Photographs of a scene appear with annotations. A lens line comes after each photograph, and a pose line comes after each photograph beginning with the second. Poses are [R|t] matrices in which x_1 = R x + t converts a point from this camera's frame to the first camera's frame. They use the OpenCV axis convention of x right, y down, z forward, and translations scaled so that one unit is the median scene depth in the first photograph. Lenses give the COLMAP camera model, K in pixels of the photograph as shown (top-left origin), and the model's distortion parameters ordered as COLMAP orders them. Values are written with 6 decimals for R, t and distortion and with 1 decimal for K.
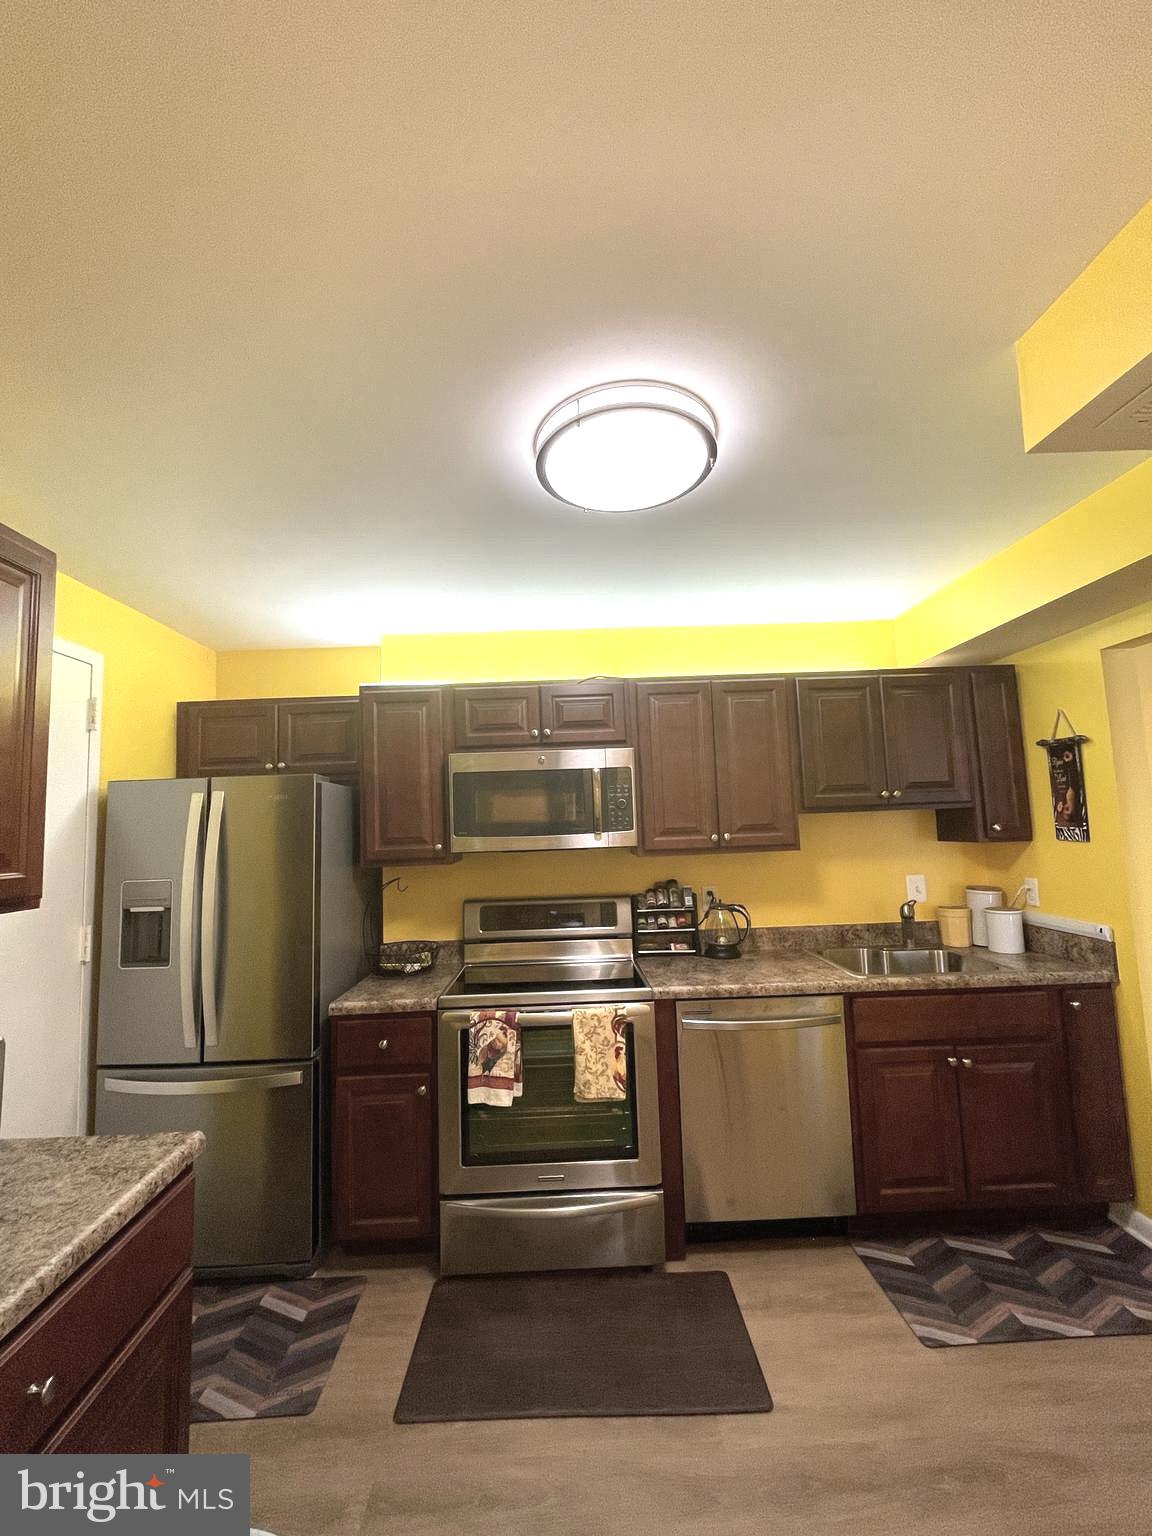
lens RADIAL K [[619.2, 0, 576.0], [0, 619.2, 768.0], [0, 0, 1]] dist [-0.003867, 0.000578]
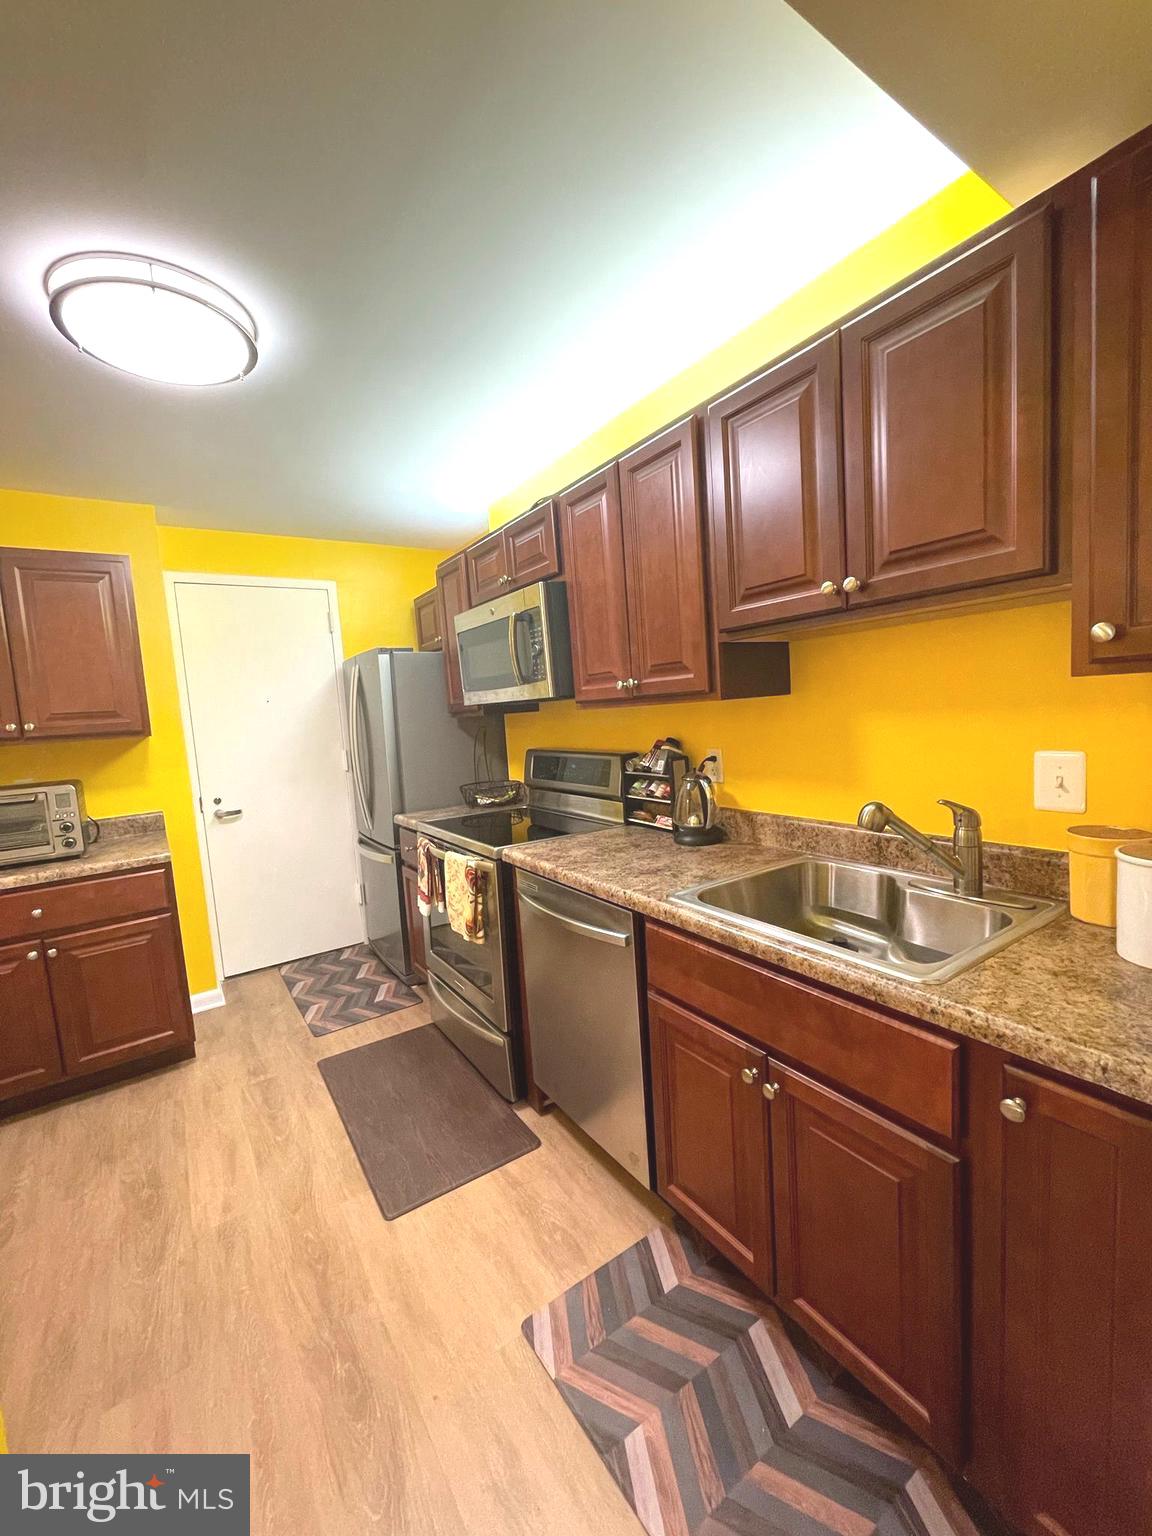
lens RADIAL K [[619.2, 0, 576.0], [0, 619.2, 768.0], [0, 0, 1]] dist [-0.003867, 0.000578]
pose [[0.540631, 0.080605, -0.837389, 1.041541], [0.130146, 0.975402, 0.177914, 0.086096], [0.831132, -0.205169, 0.516842, 0.678710]]
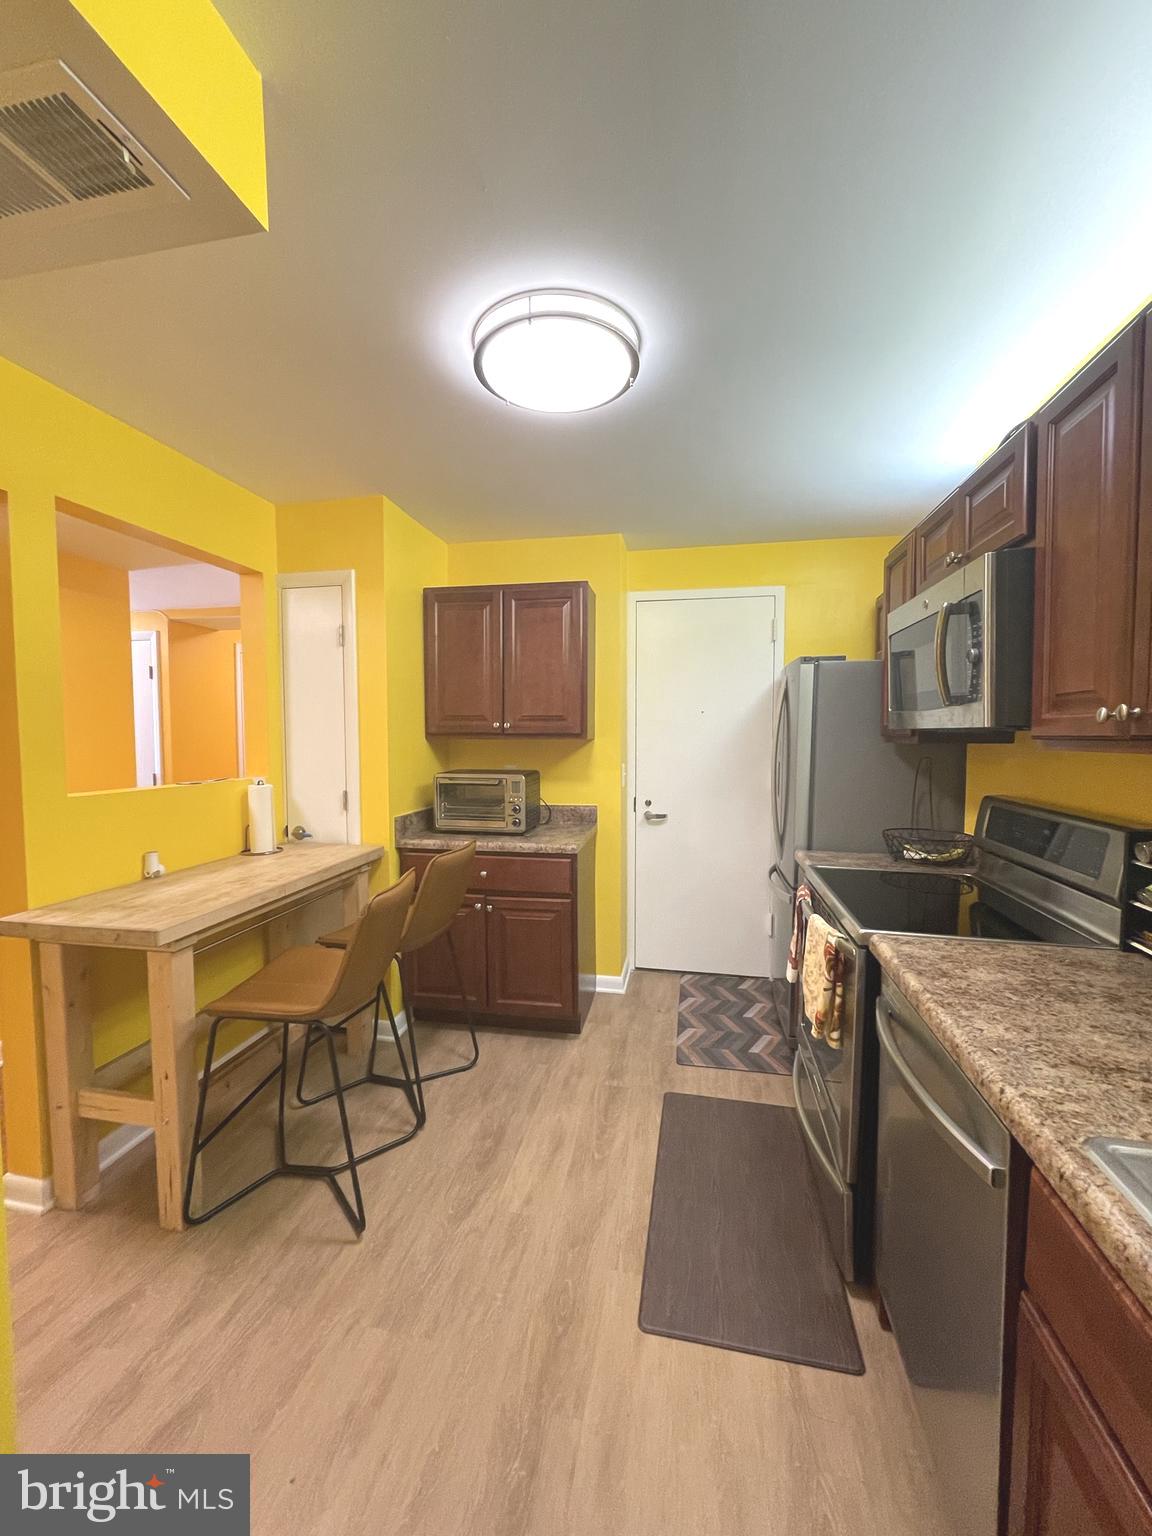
lens RADIAL K [[619.2, 0, 576.0], [0, 619.2, 768.0], [0, 0, 1]] dist [-0.003867, 0.000578]
pose [[-0.219076, 0.088465, -0.971689, 0.902008], [0.104177, 0.992309, 0.066855, 0.102340], [0.970130, -0.086582, -0.226607, 0.922918]]
